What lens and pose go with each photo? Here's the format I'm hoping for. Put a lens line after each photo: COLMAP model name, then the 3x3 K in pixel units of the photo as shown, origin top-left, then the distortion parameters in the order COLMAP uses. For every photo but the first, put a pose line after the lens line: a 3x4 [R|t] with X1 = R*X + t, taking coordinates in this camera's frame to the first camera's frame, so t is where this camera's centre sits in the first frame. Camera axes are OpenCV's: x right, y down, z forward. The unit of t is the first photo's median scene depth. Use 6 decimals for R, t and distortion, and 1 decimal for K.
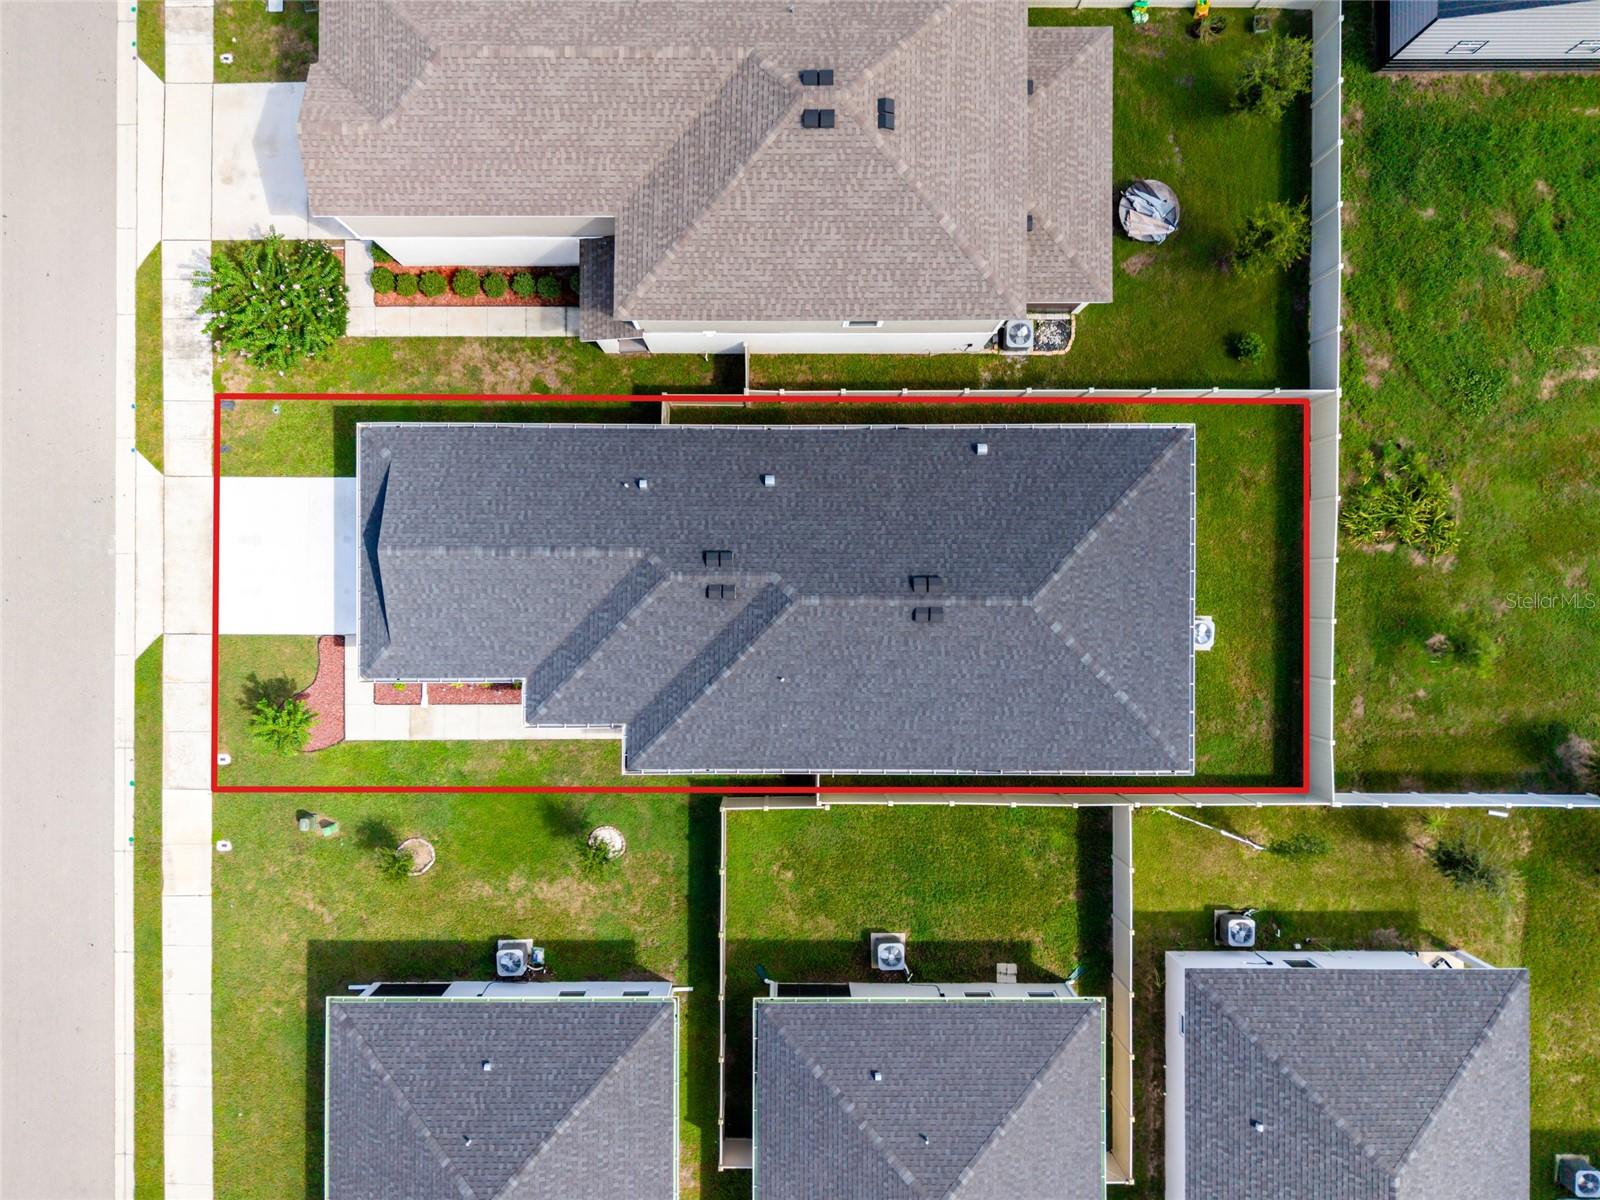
lens RADIAL K [[1111.6, 0, 805.5], [0, 1111.6, 603.9], [0, 0, 1]] dist [0.001407, -0.006063]
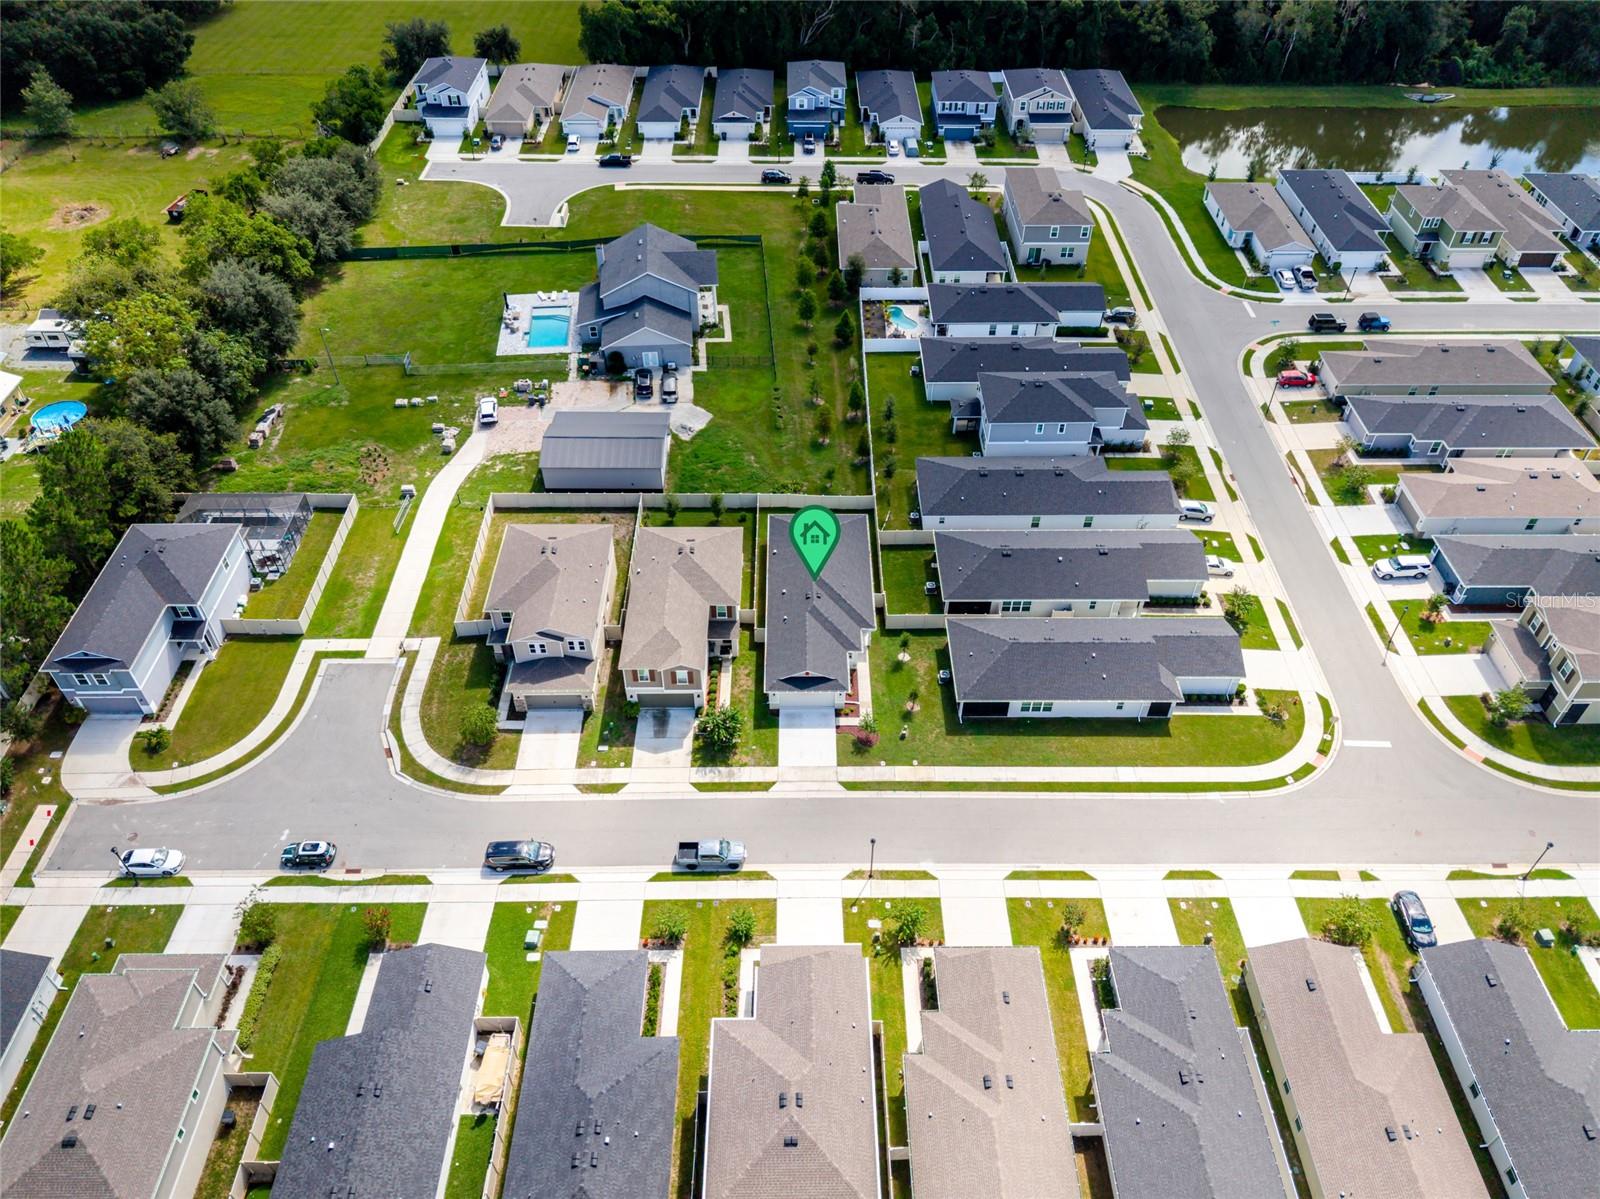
lens RADIAL K [[1111.6, 0, 797.5], [0, 1111.6, 599.9], [0, 0, 1]] dist [0.001407, -0.006063]
pose [[-0.004646, -0.695633, 0.718382, -2.197506], [0.999967, 0.001515, 0.007934, -0.090660], [-0.006607, 0.718396, 0.695603, -1.167583]]
